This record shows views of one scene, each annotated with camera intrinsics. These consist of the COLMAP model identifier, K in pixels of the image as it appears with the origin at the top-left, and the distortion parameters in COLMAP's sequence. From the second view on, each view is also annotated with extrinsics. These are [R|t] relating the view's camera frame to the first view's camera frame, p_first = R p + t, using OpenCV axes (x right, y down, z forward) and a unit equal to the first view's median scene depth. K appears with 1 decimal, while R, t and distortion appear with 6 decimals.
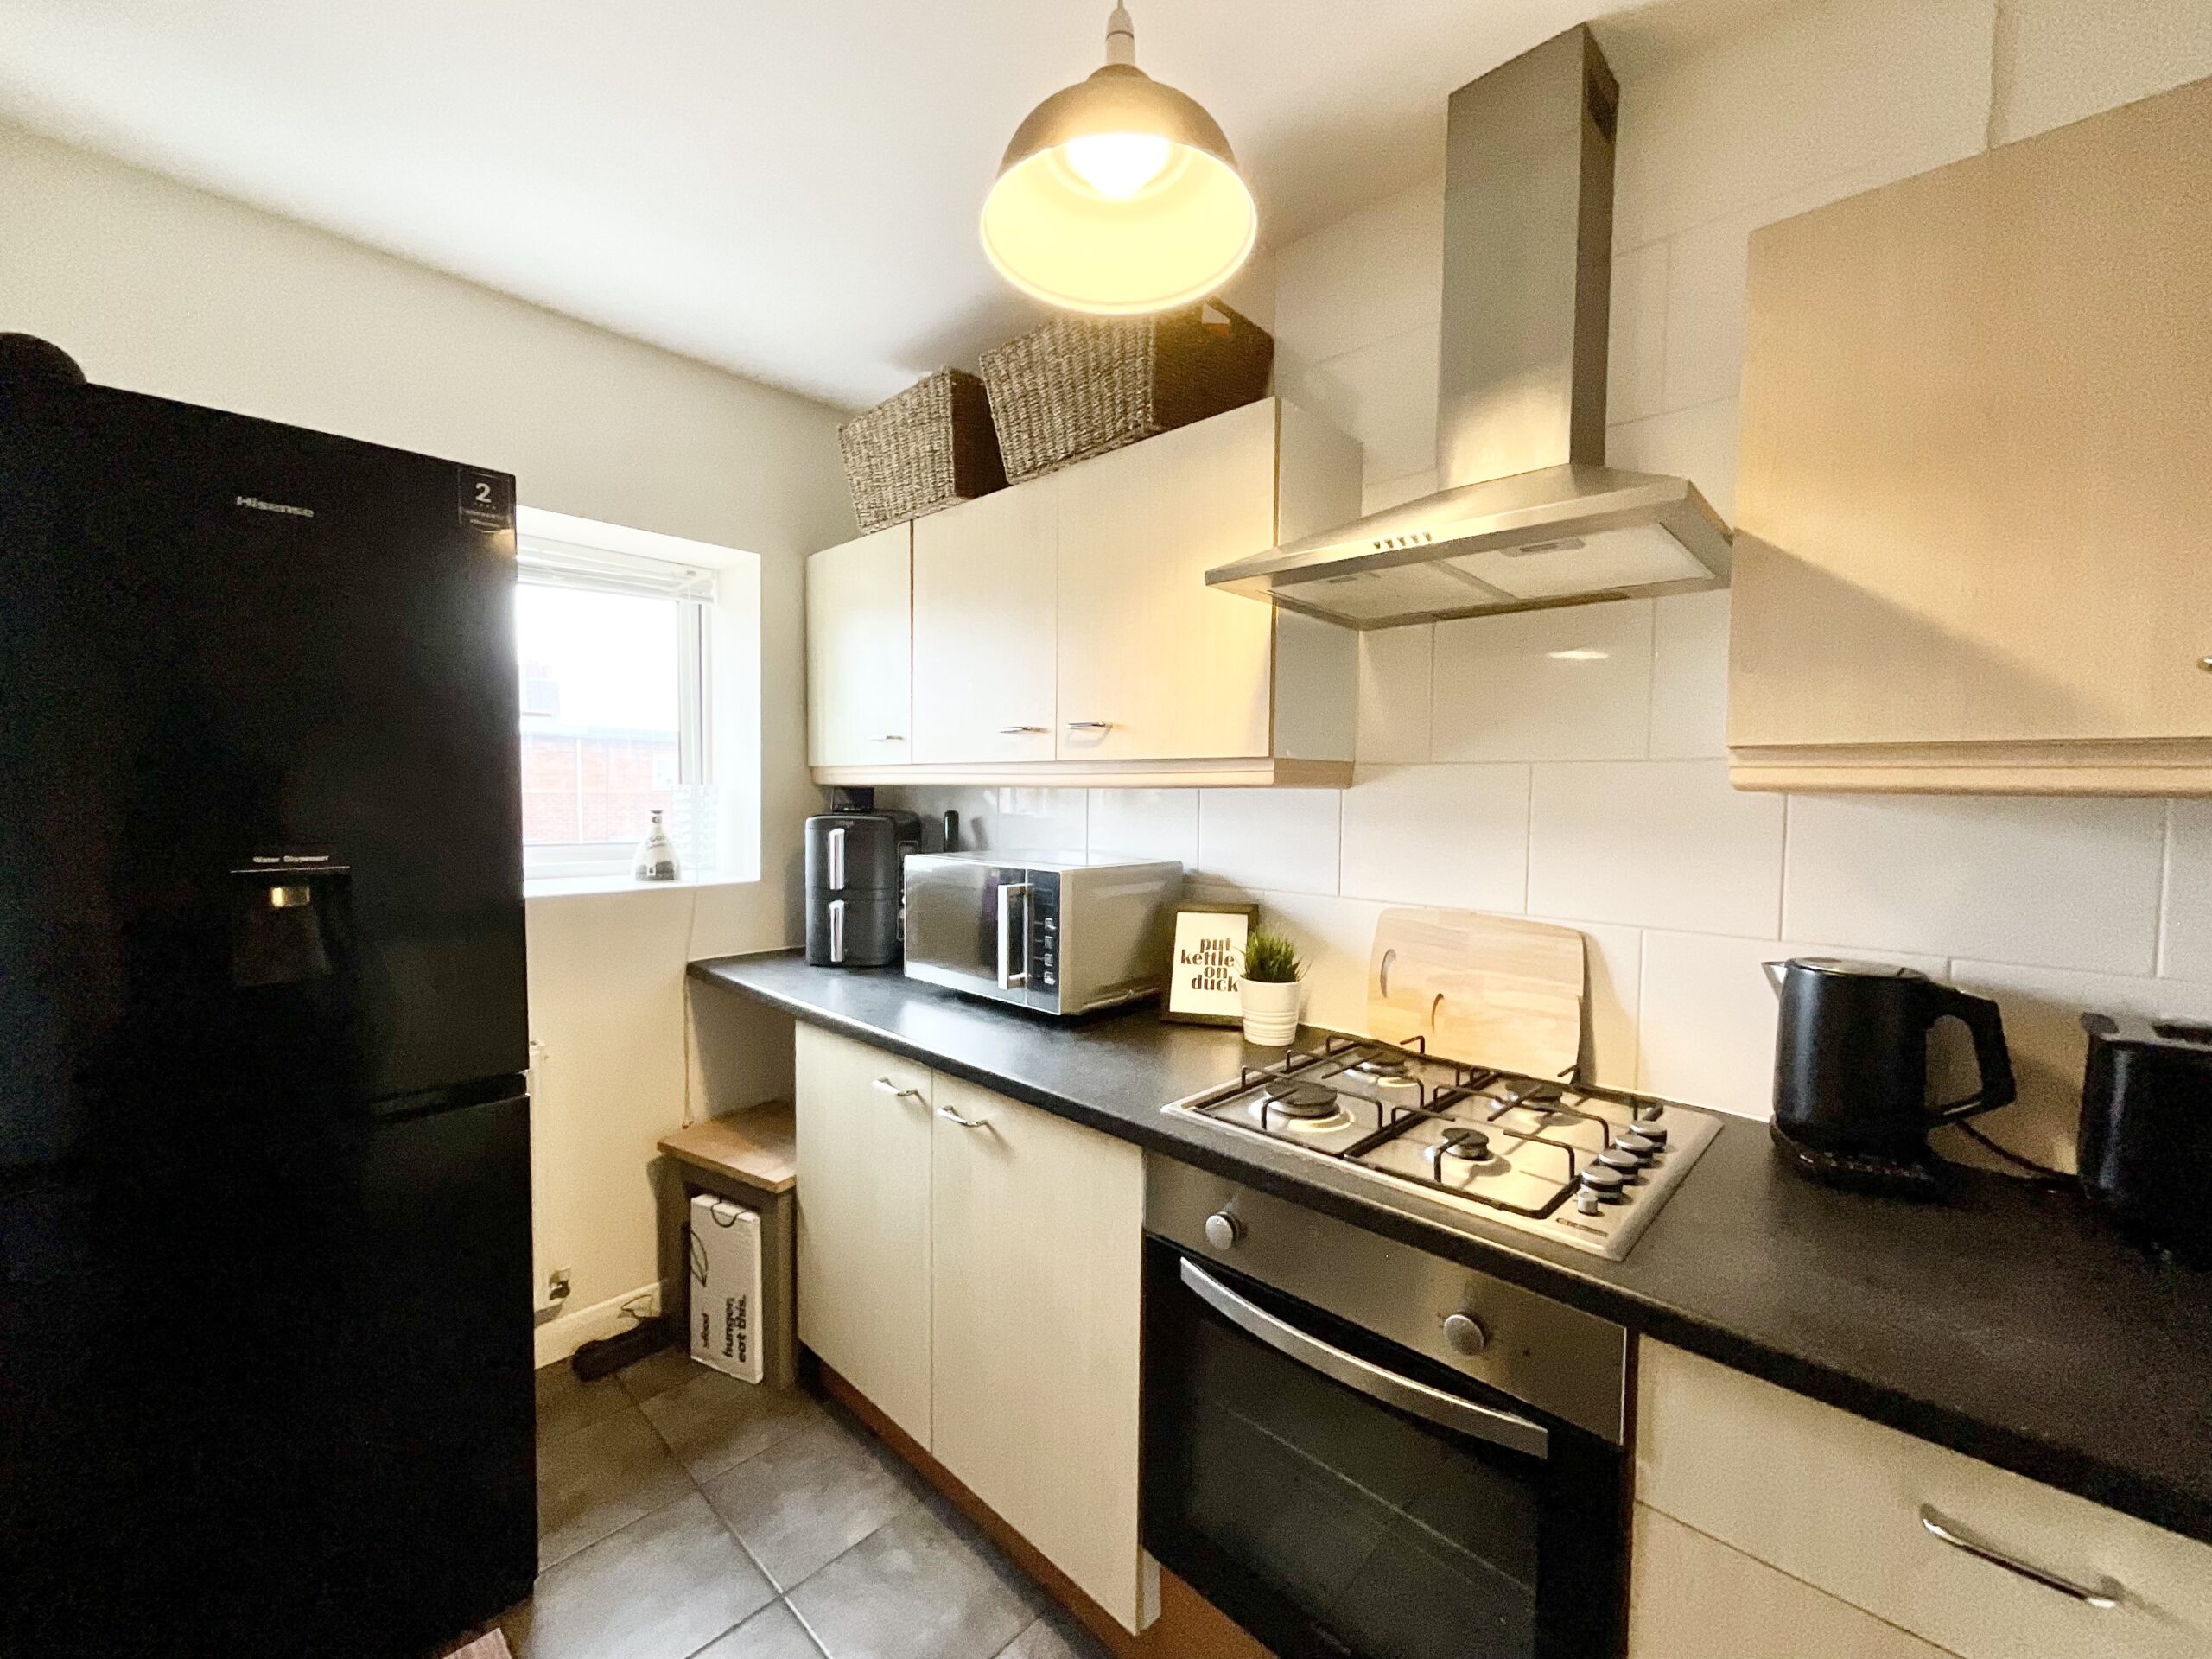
lens RADIAL K [[896.9, 0, 1096.0], [0, 896.9, 827.7], [0, 0, 1]] dist [0.000610, -0.001810]
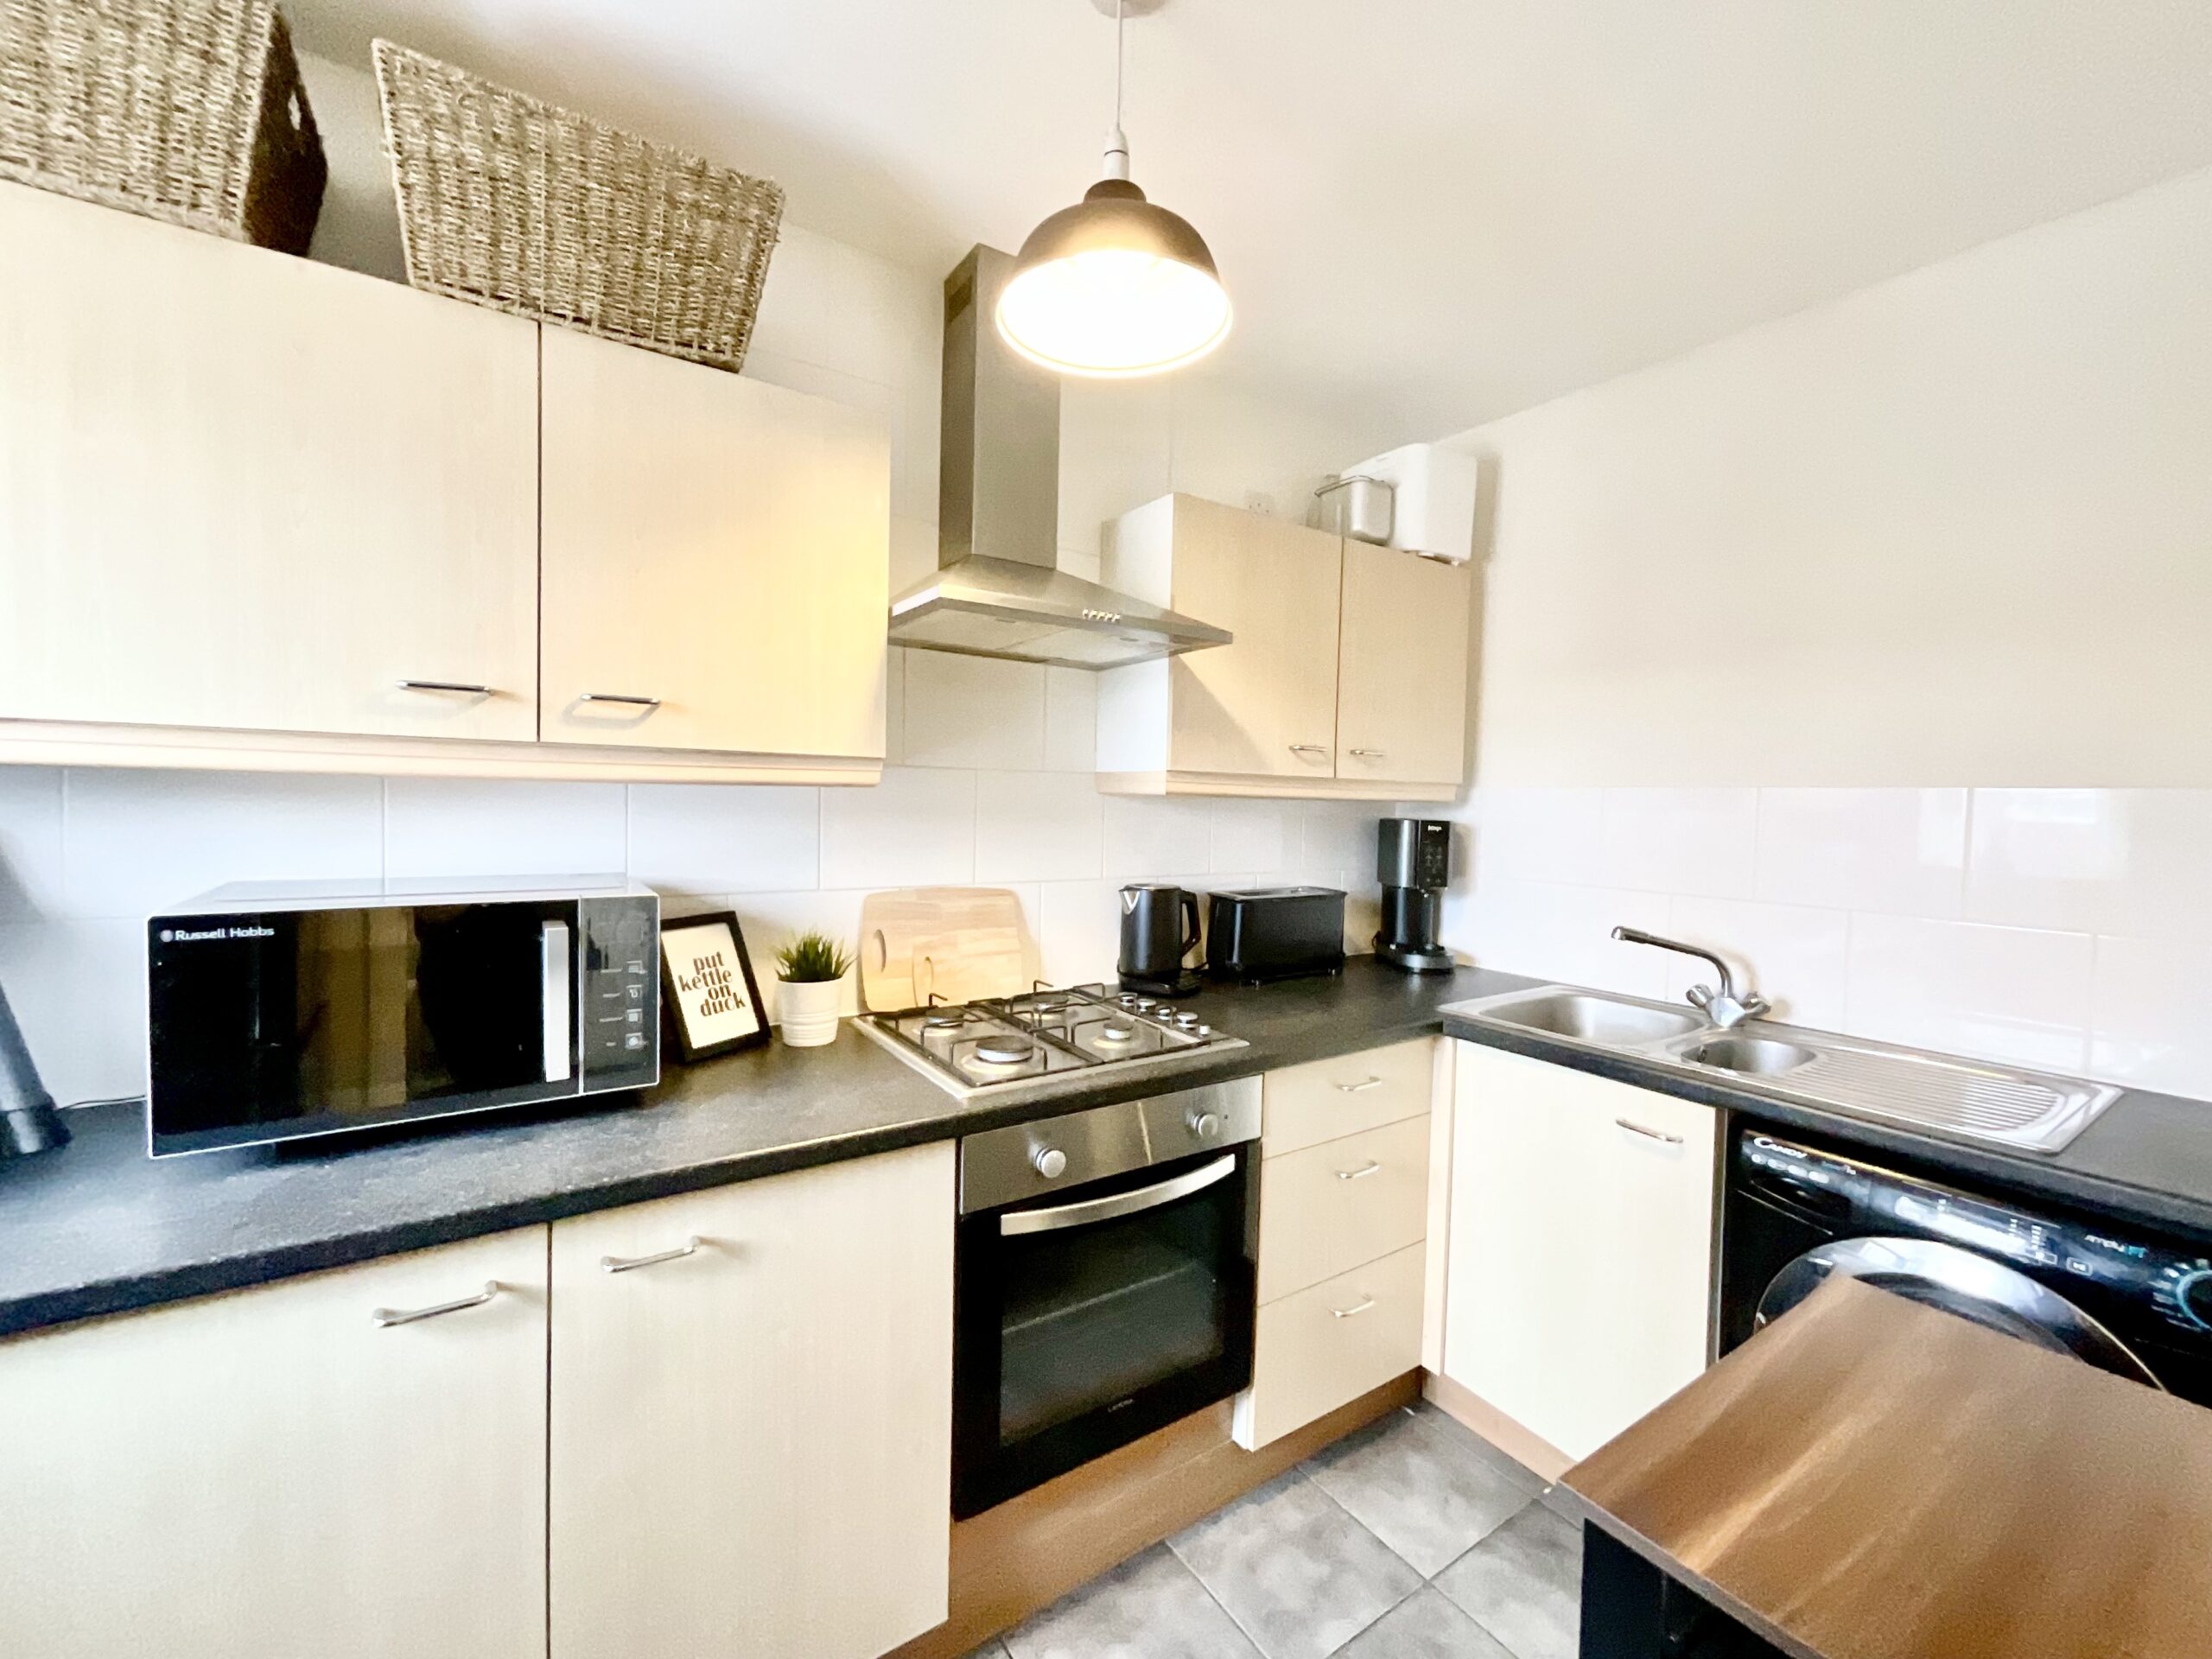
lens RADIAL K [[896.9, 0, 1106.3], [0, 896.9, 833.6], [0, 0, 1]] dist [0.000610, -0.001810]
pose [[0.208308, -0.041594, 0.977179, -0.670830], [0.020000, 0.999068, 0.038262, -0.022963], [-0.977859, 0.011574, 0.208945, 0.450882]]
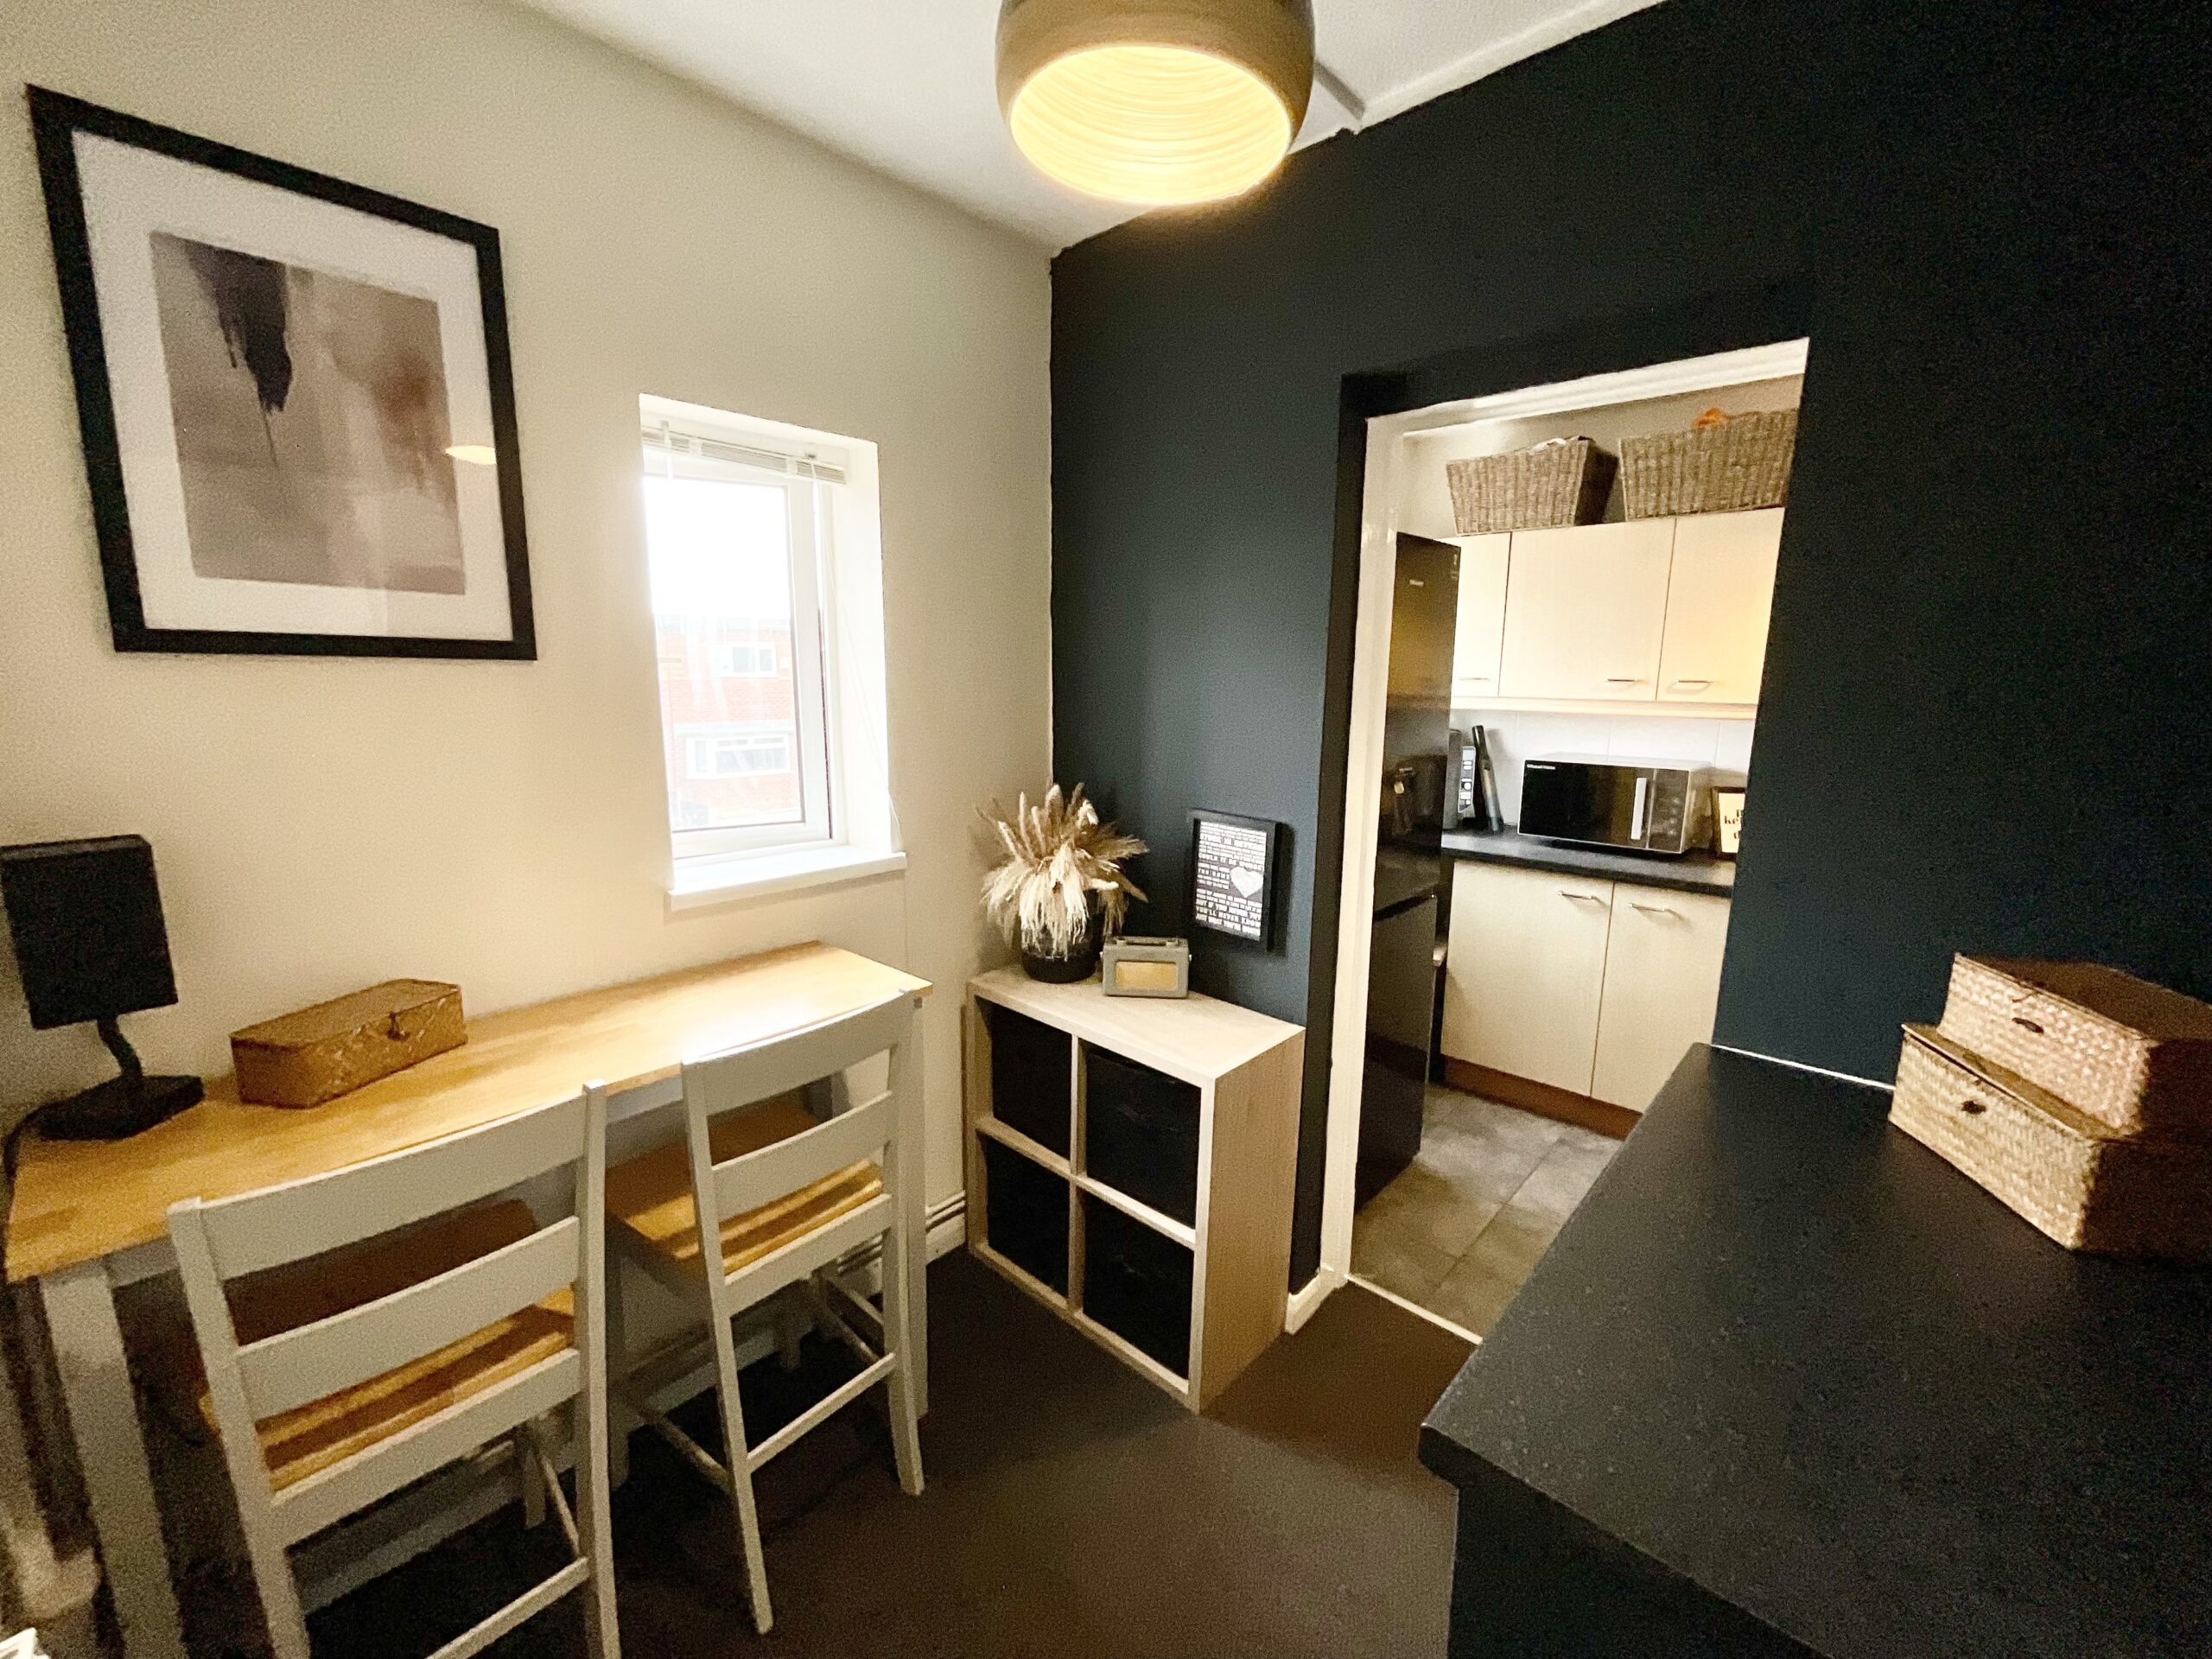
lens RADIAL K [[896.9, 0, 1111.4], [0, 896.9, 820.5], [0, 0, 1]] dist [0.000610, -0.001810]
pose [[0.999603, -0.007288, 0.027230, -1.141674], [0.003734, 0.991720, 0.128368, -0.076430], [-0.027940, -0.128215, 0.991353, -0.649523]]
